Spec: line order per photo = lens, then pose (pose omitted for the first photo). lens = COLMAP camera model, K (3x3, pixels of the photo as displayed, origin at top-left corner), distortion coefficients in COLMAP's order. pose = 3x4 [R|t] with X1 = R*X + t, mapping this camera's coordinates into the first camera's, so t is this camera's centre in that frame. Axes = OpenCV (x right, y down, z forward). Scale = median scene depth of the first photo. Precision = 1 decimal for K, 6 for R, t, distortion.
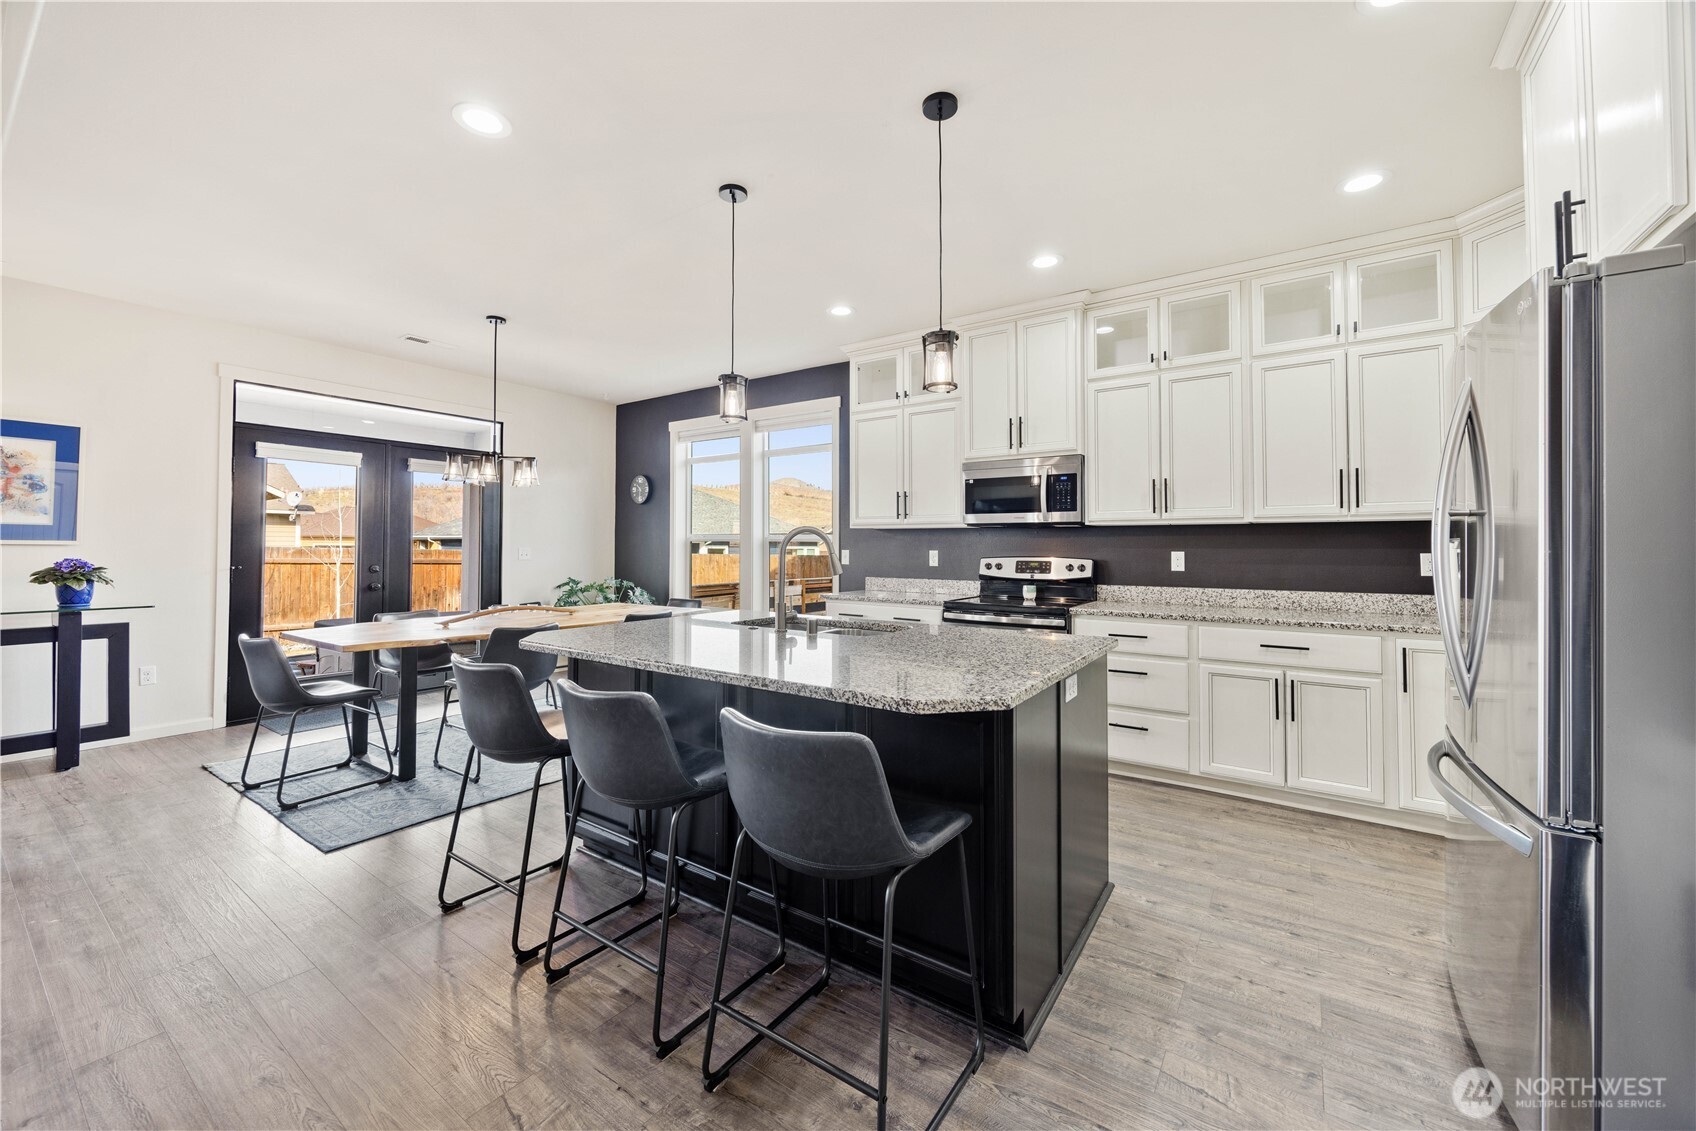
lens RADIAL K [[647.9, 0, 849.9], [0, 647.9, 544.2], [0, 0, 1]] dist [-0.004200, -0.000147]
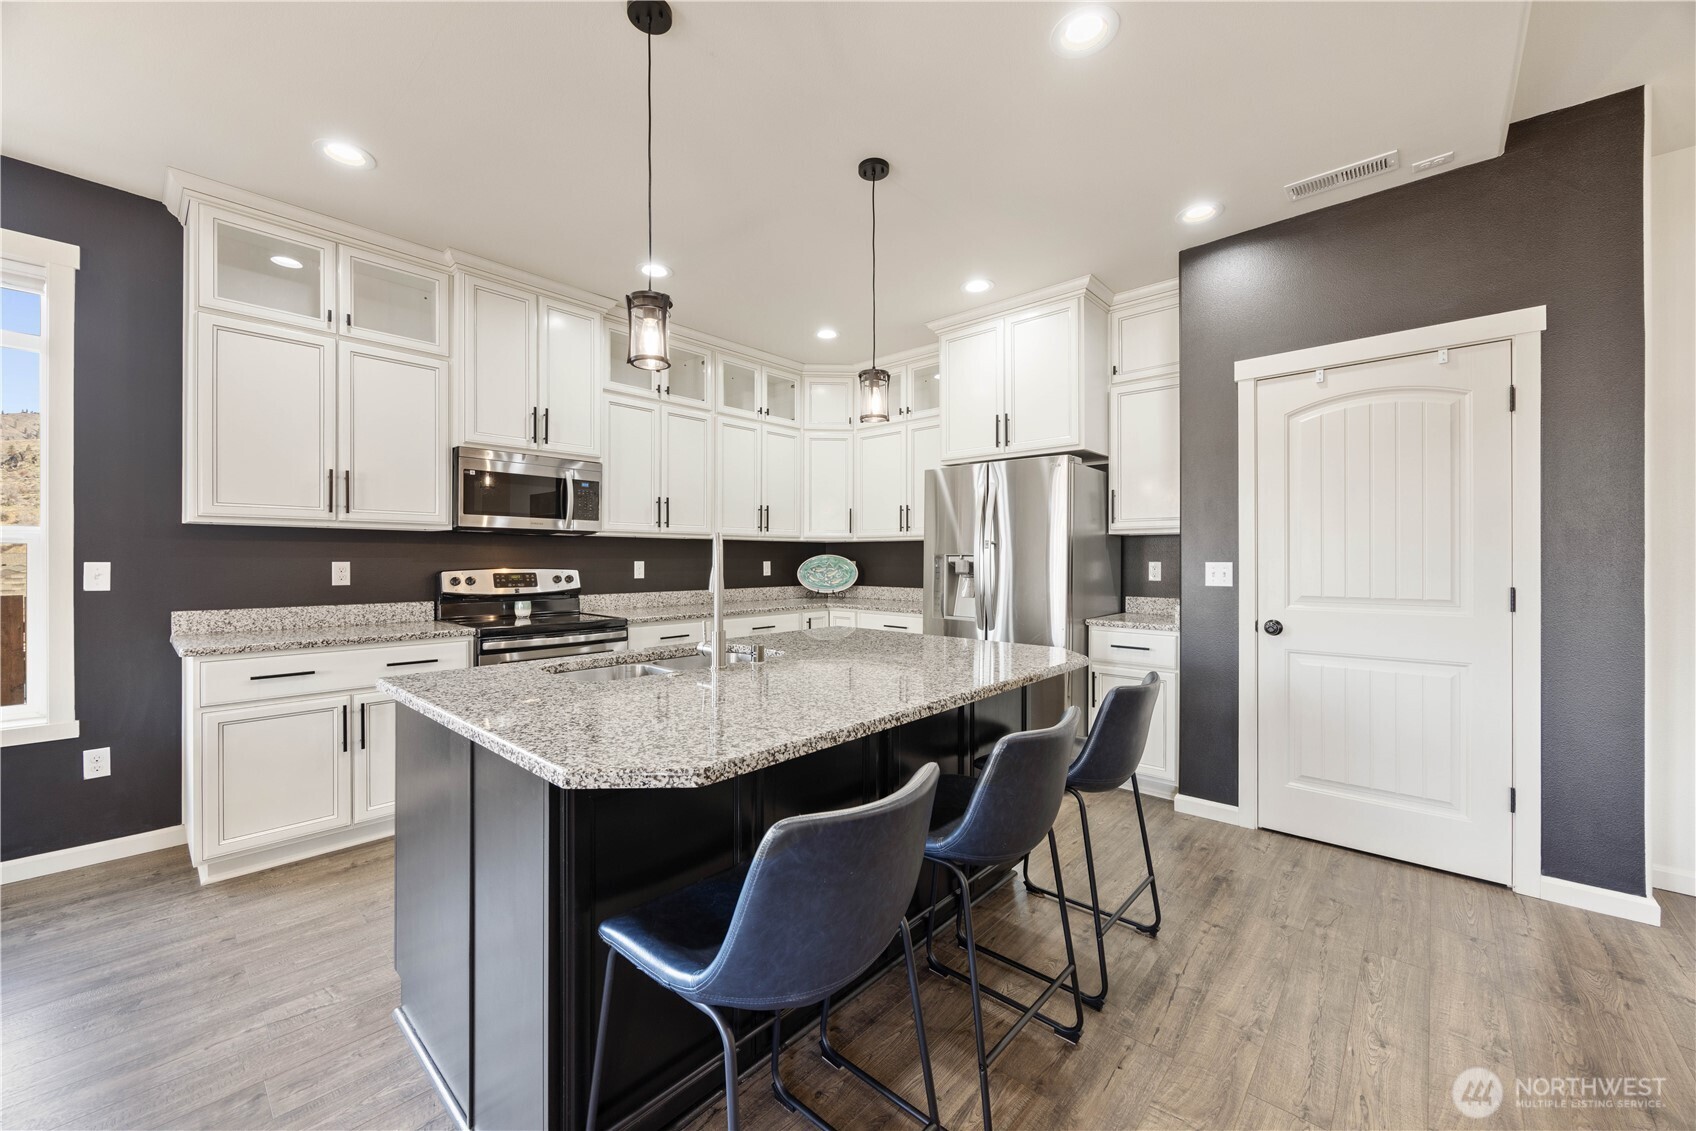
lens RADIAL K [[647.9, 0, 838.0], [0, 647.9, 559.5], [0, 0, 1]] dist [-0.004200, -0.000147]
pose [[0.148053, -0.005262, 0.988965, -0.532873], [-0.009520, 0.999932, 0.006746, -0.002188], [-0.988934, -0.010414, 0.147993, 0.470837]]
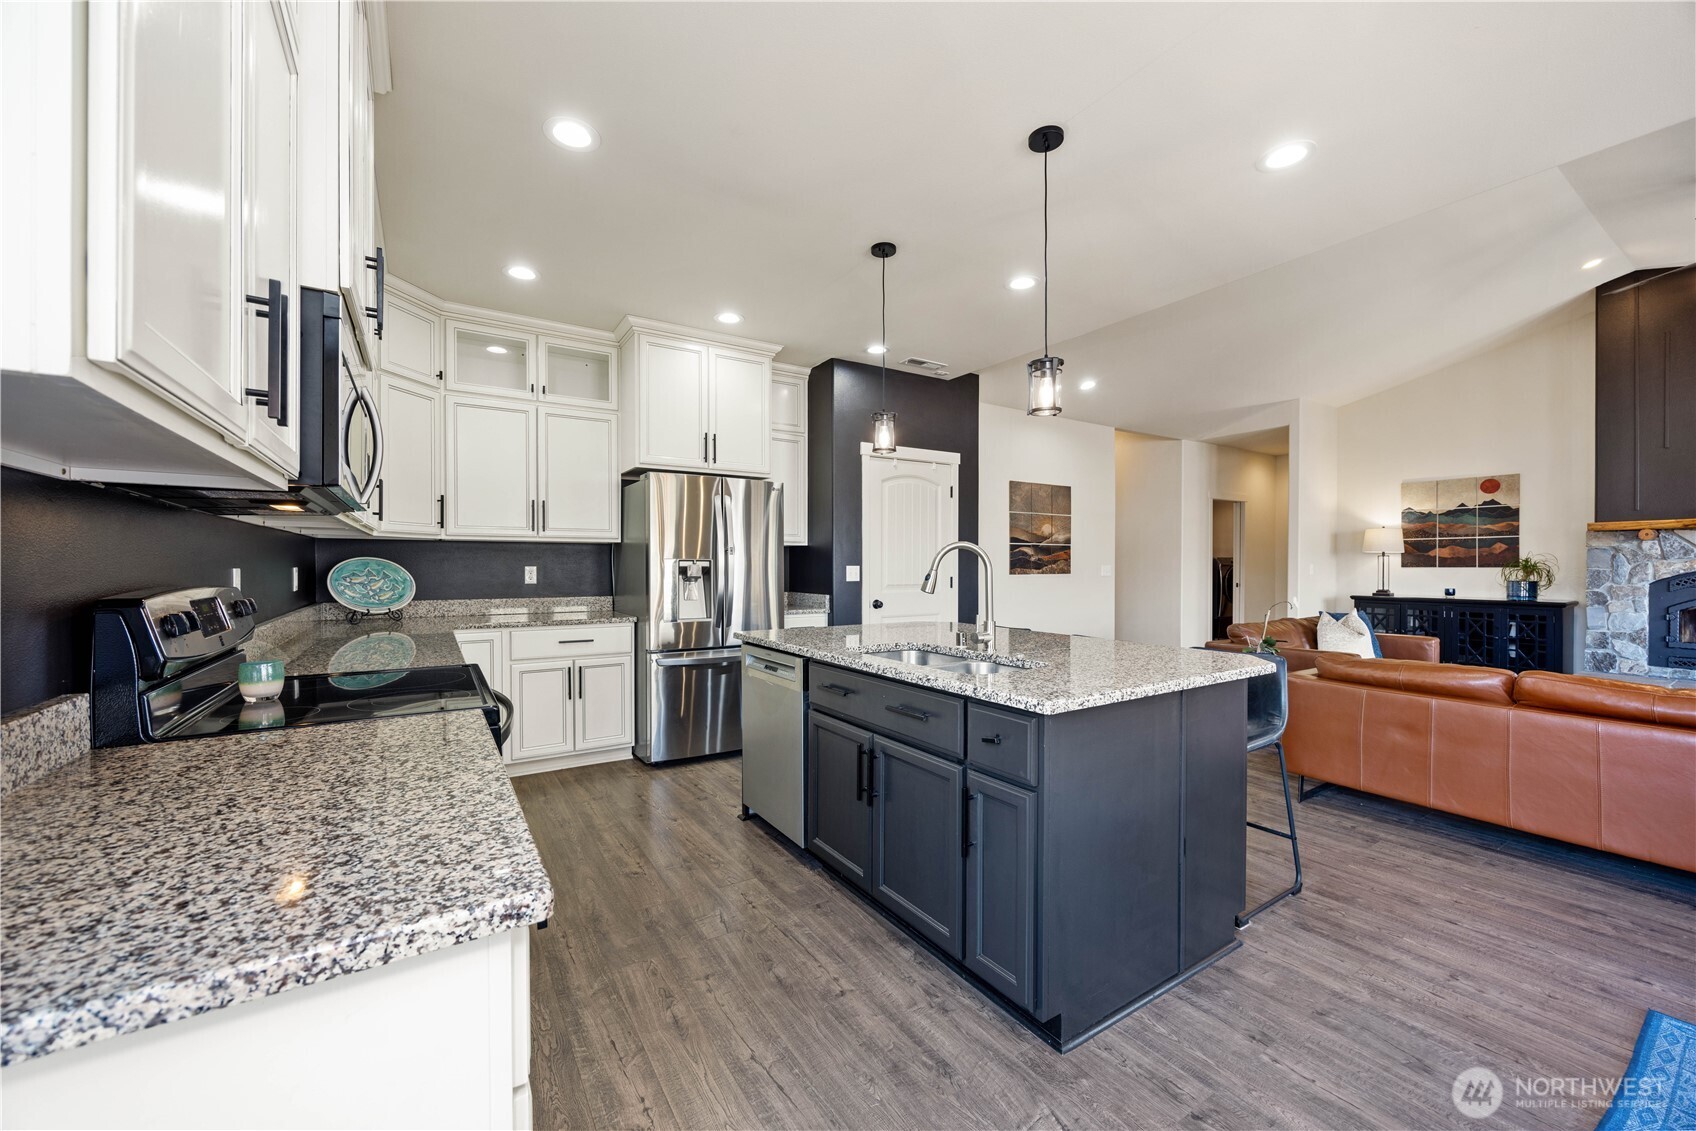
lens RADIAL K [[647.9, 0, 842.1], [0, 647.9, 570.3], [0, 0, 1]] dist [-0.004200, -0.000147]
pose [[-0.917702, -0.007551, 0.397197, -0.179821], [-0.007697, 0.999970, 0.001225, 0.008710], [-0.397194, -0.001934, -0.917733, 1.245740]]
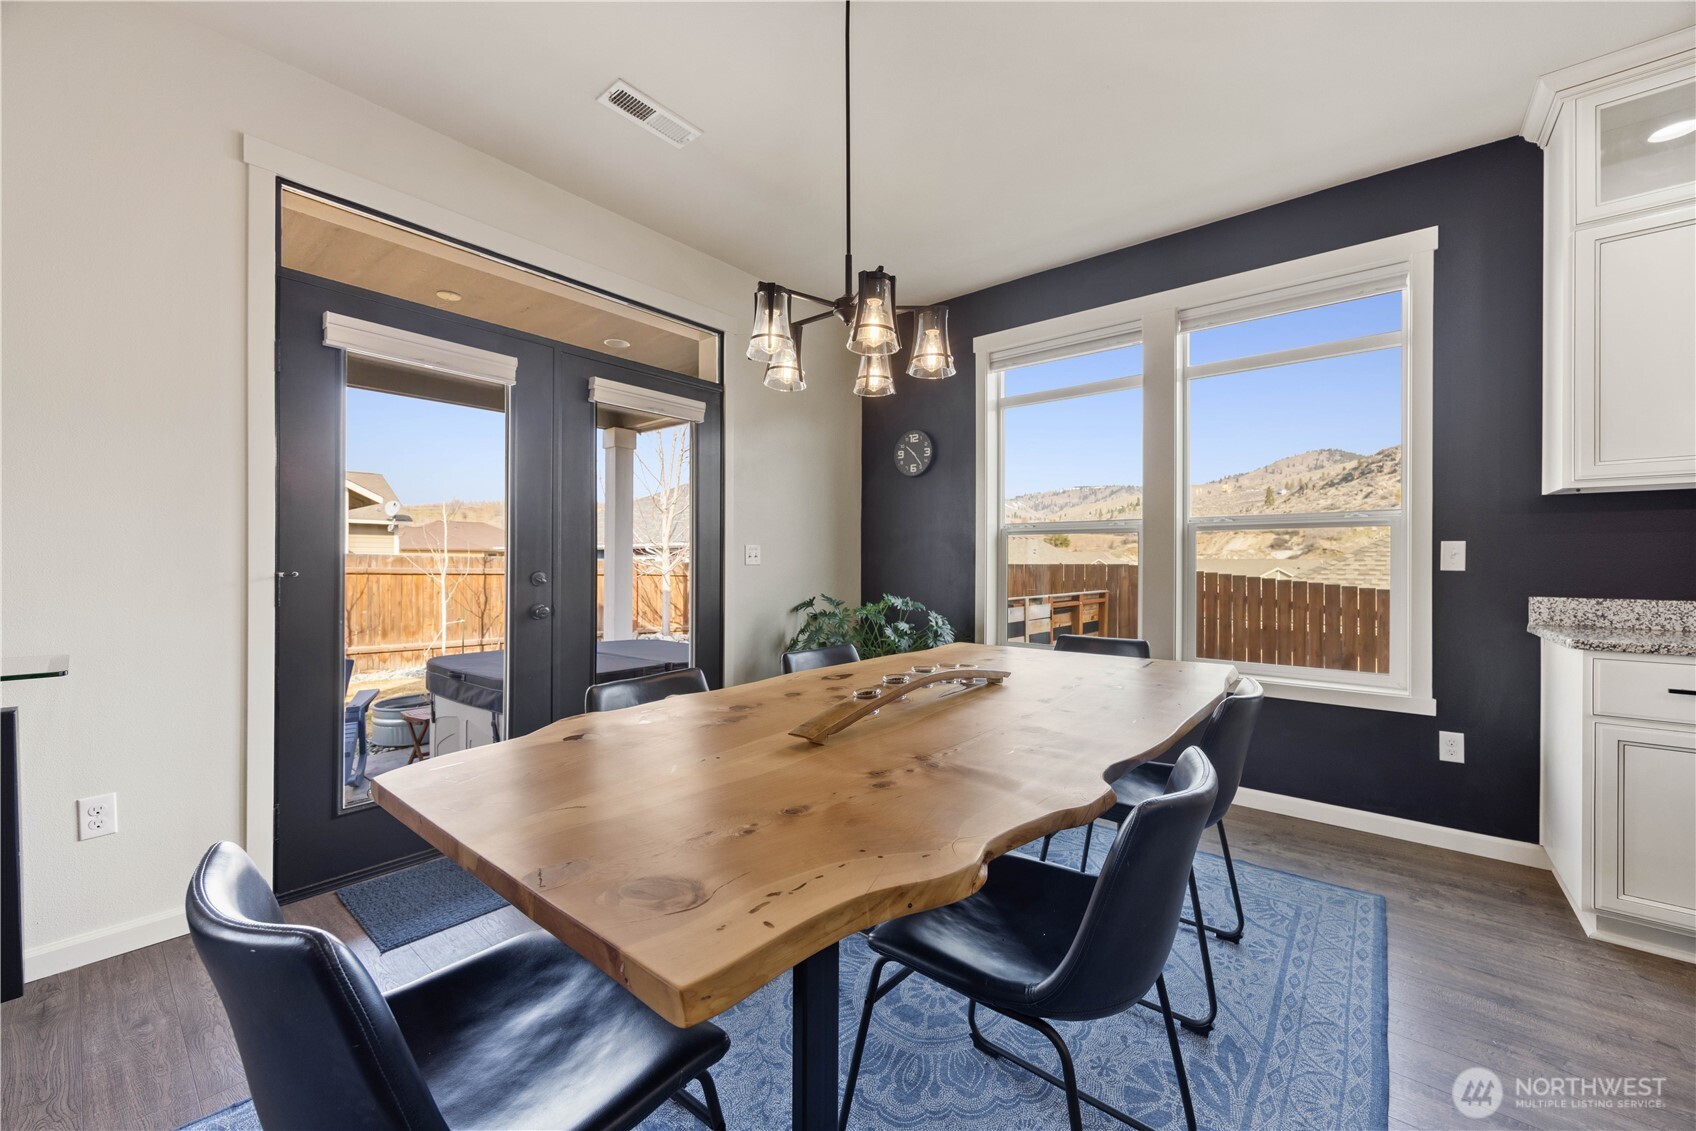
lens RADIAL K [[647.9, 0, 847.0], [0, 647.9, 562.6], [0, 0, 1]] dist [-0.004200, -0.000147]
pose [[0.995206, -0.000598, -0.097802, -0.533208], [0.001459, 0.999961, 0.008728, 0.026215], [0.097793, -0.008829, 0.995168, 0.611819]]
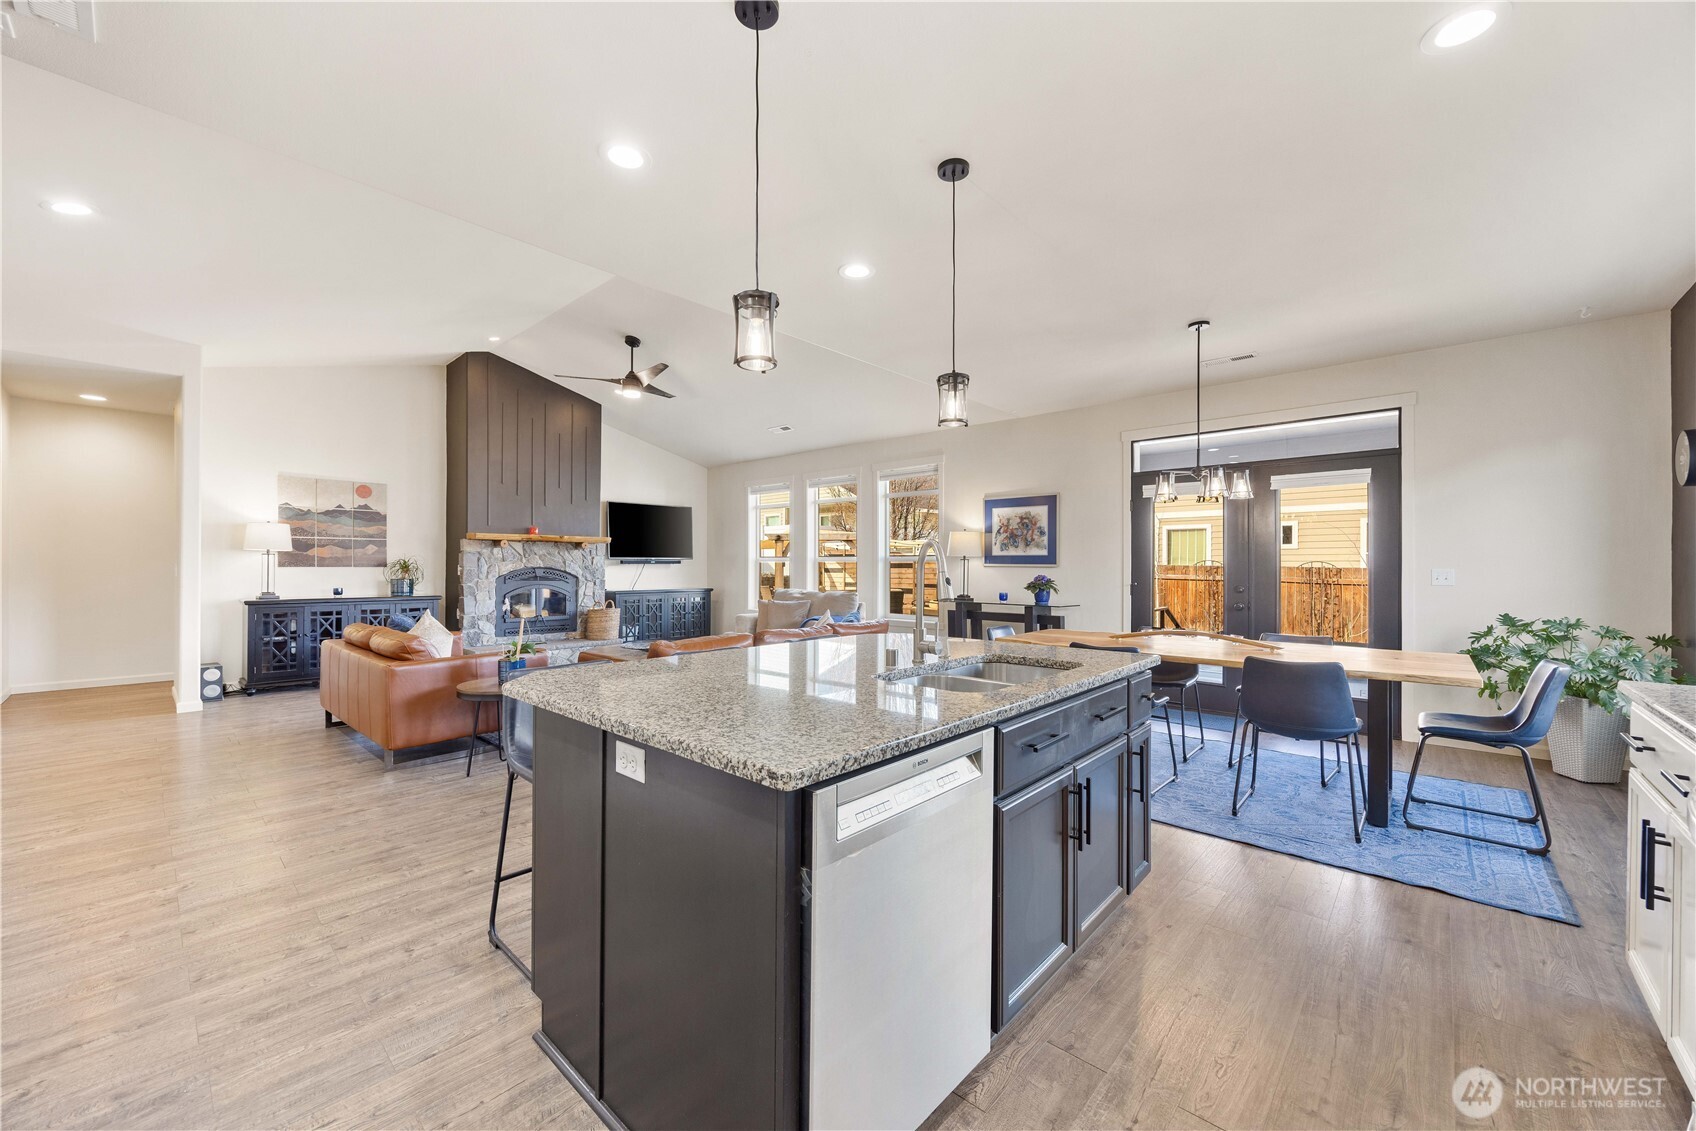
lens RADIAL K [[647.9, 0, 832.6], [0, 647.9, 562.6], [0, 0, 1]] dist [-0.004200, -0.000147]
pose [[-0.149716, -0.011729, -0.988659, 0.489067], [0.005036, 0.999908, -0.012625, 0.007009], [0.988716, -0.006869, -0.149643, 0.638980]]
